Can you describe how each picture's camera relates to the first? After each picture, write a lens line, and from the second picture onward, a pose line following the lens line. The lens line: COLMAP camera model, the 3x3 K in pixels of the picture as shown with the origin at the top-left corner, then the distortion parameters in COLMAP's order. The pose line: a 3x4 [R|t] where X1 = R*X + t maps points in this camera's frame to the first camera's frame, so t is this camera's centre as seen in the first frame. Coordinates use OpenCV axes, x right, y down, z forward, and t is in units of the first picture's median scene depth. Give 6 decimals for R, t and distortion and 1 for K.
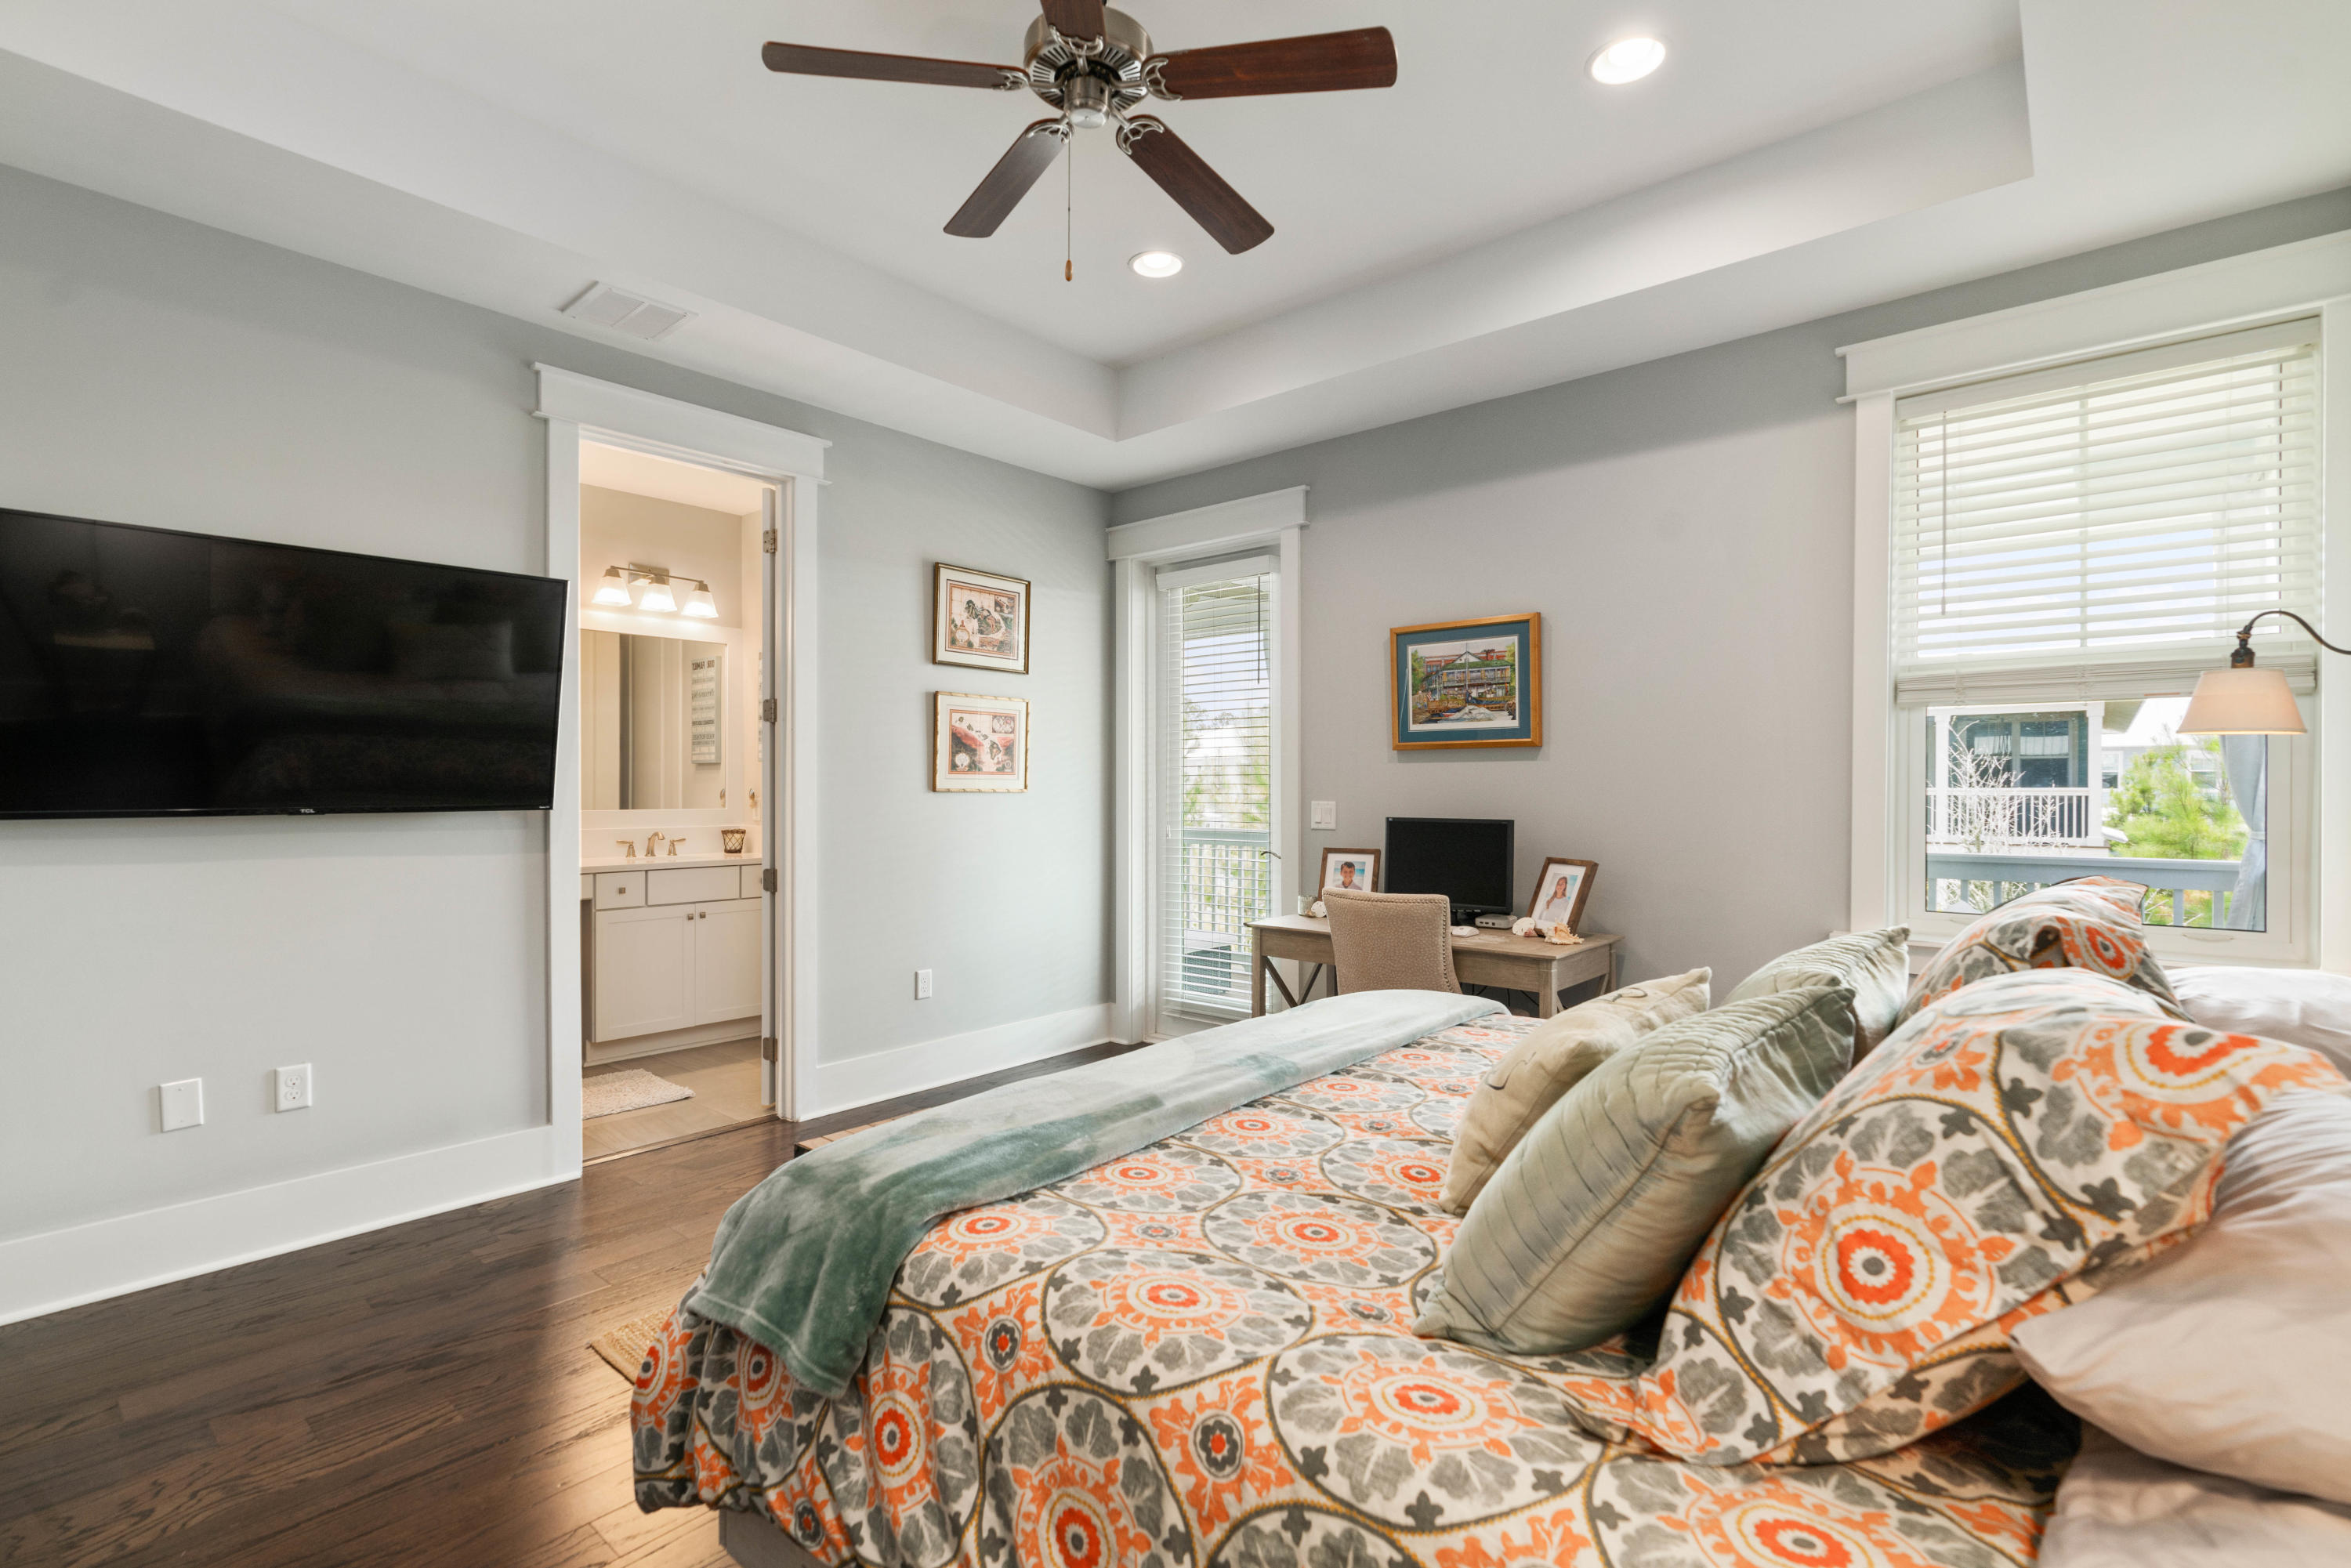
lens RADIAL K [[1092.5, 0, 1175.5], [0, 1092.5, 784.0], [0, 0, 1]] dist [-0.001829, 0.000053]
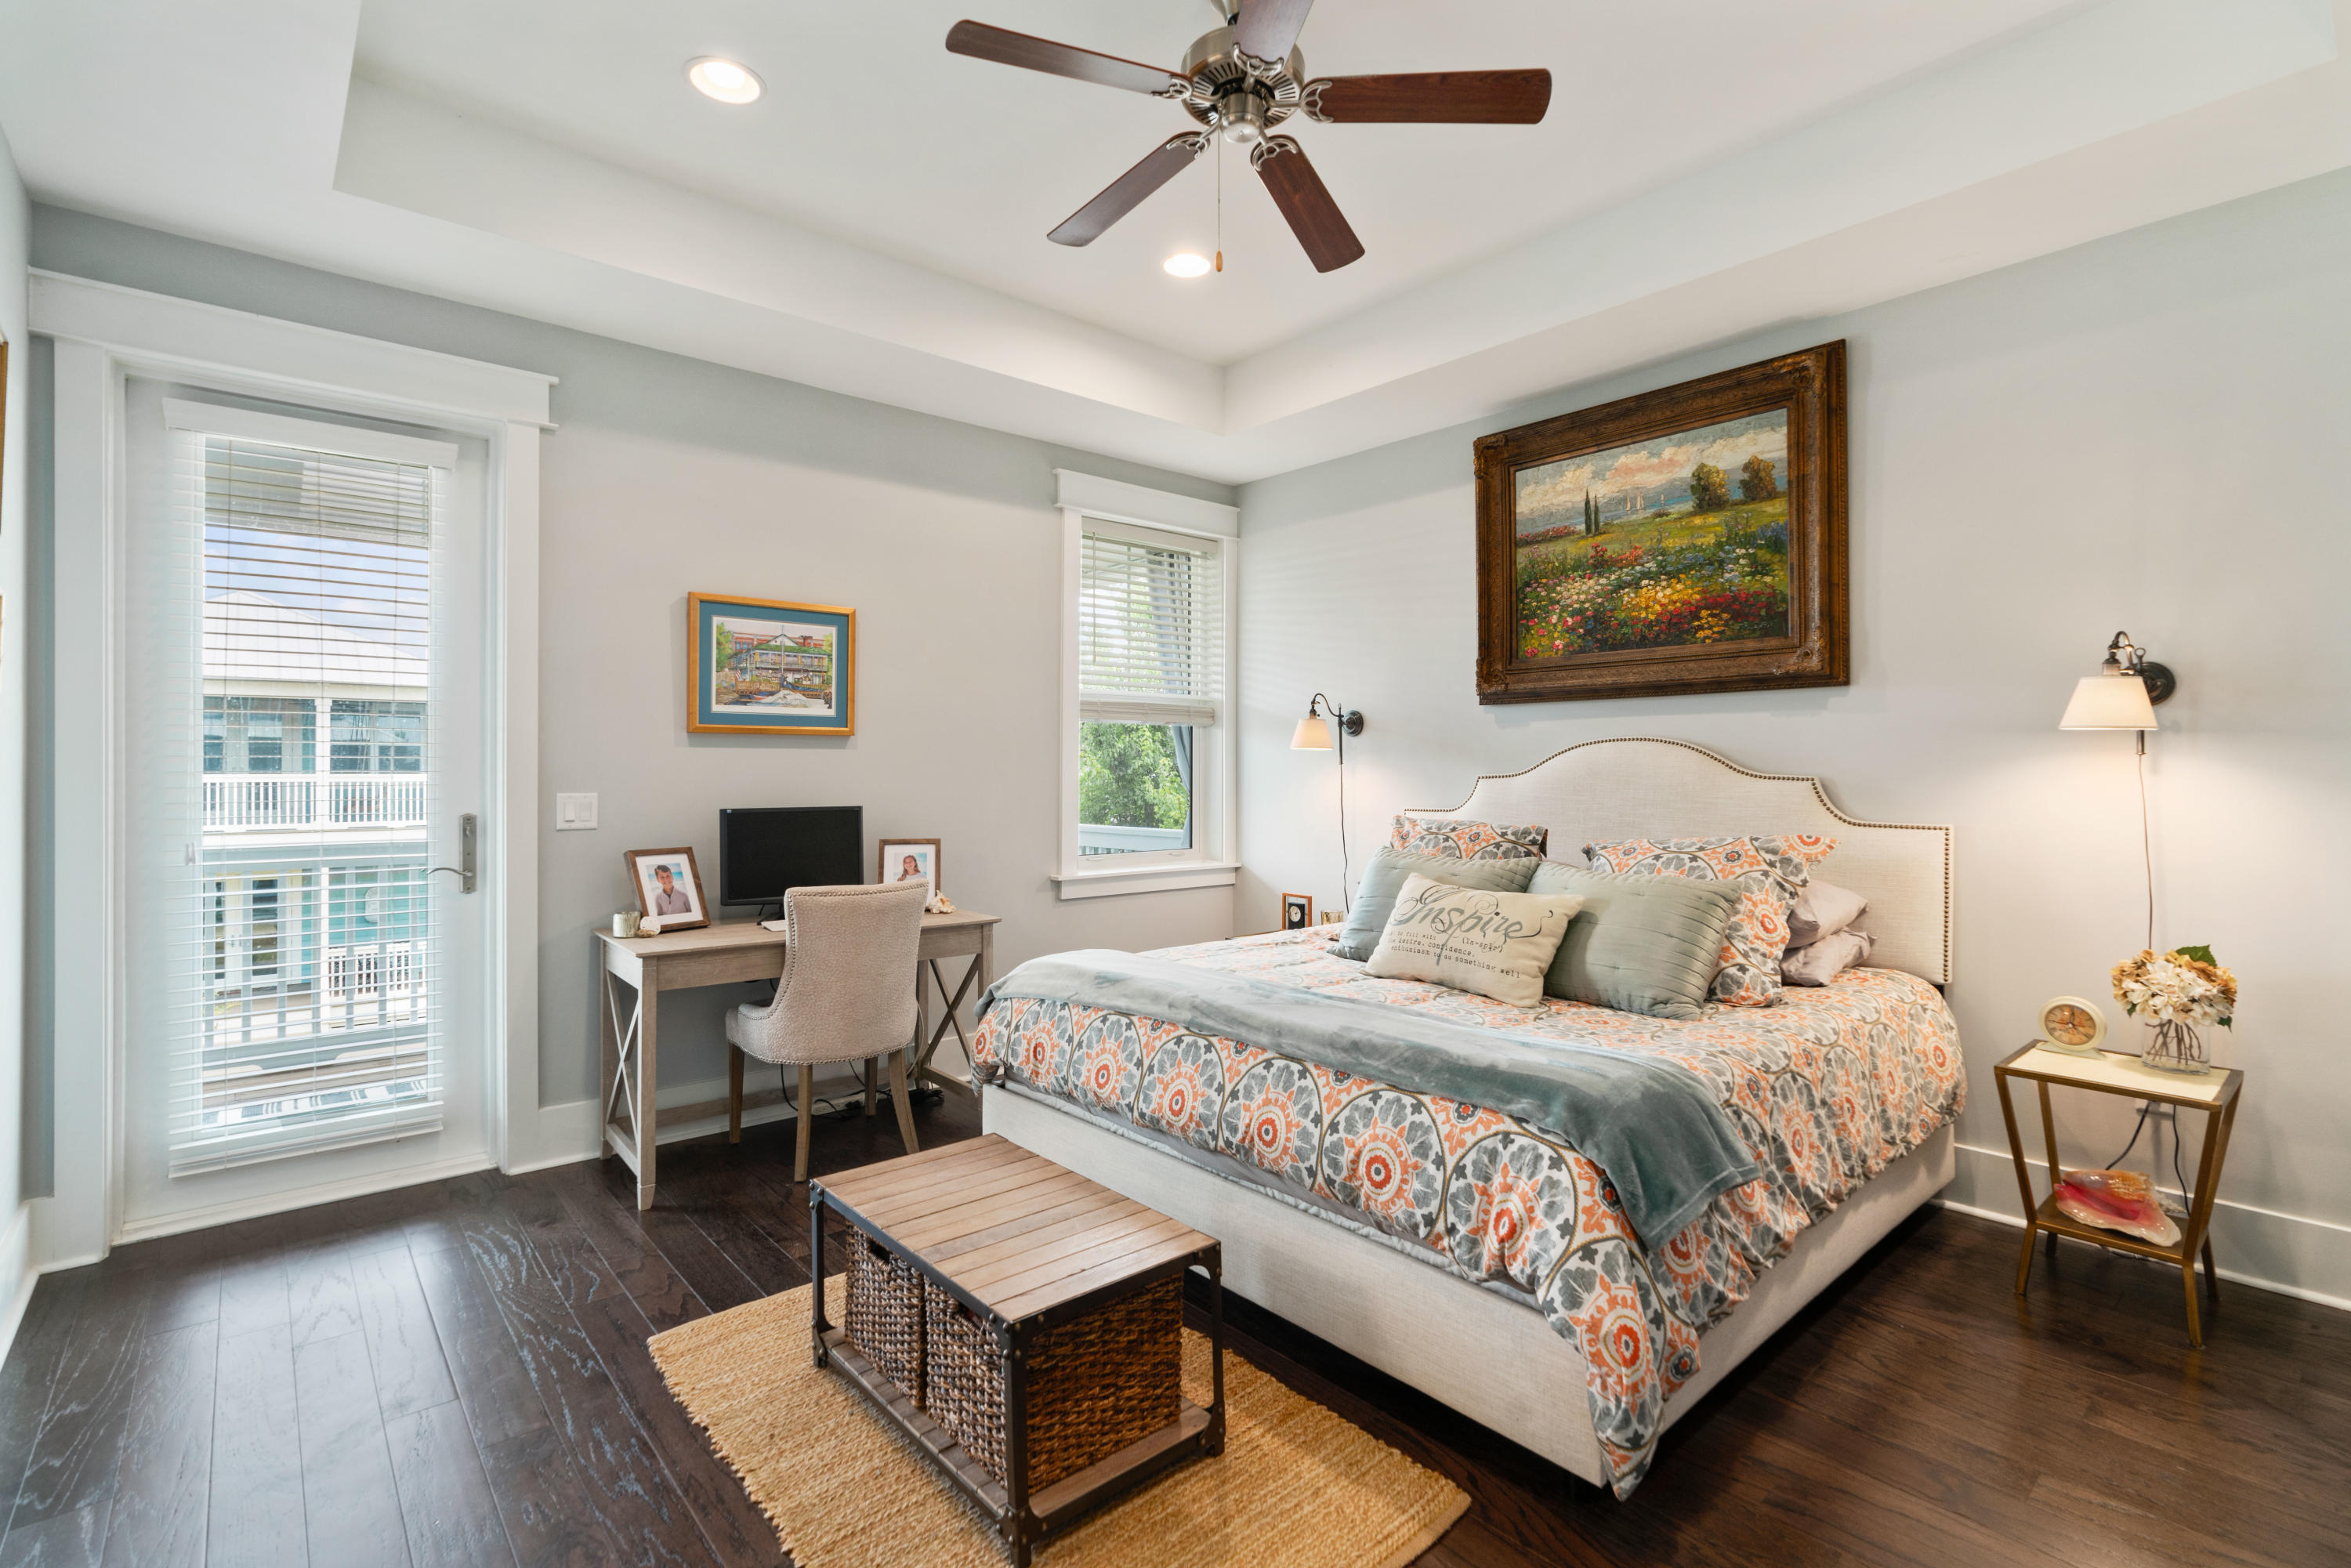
lens RADIAL K [[1089.9, 0, 1170.2], [0, 1089.9, 764.8], [0, 0, 1]] dist [0.000720, 0.000125]
pose [[0.139613, 0.005742, 0.990189, -0.639590], [-0.000609, 0.999983, -0.005713, -0.000493], [-0.990206, 0.000195, 0.139614, 0.528266]]
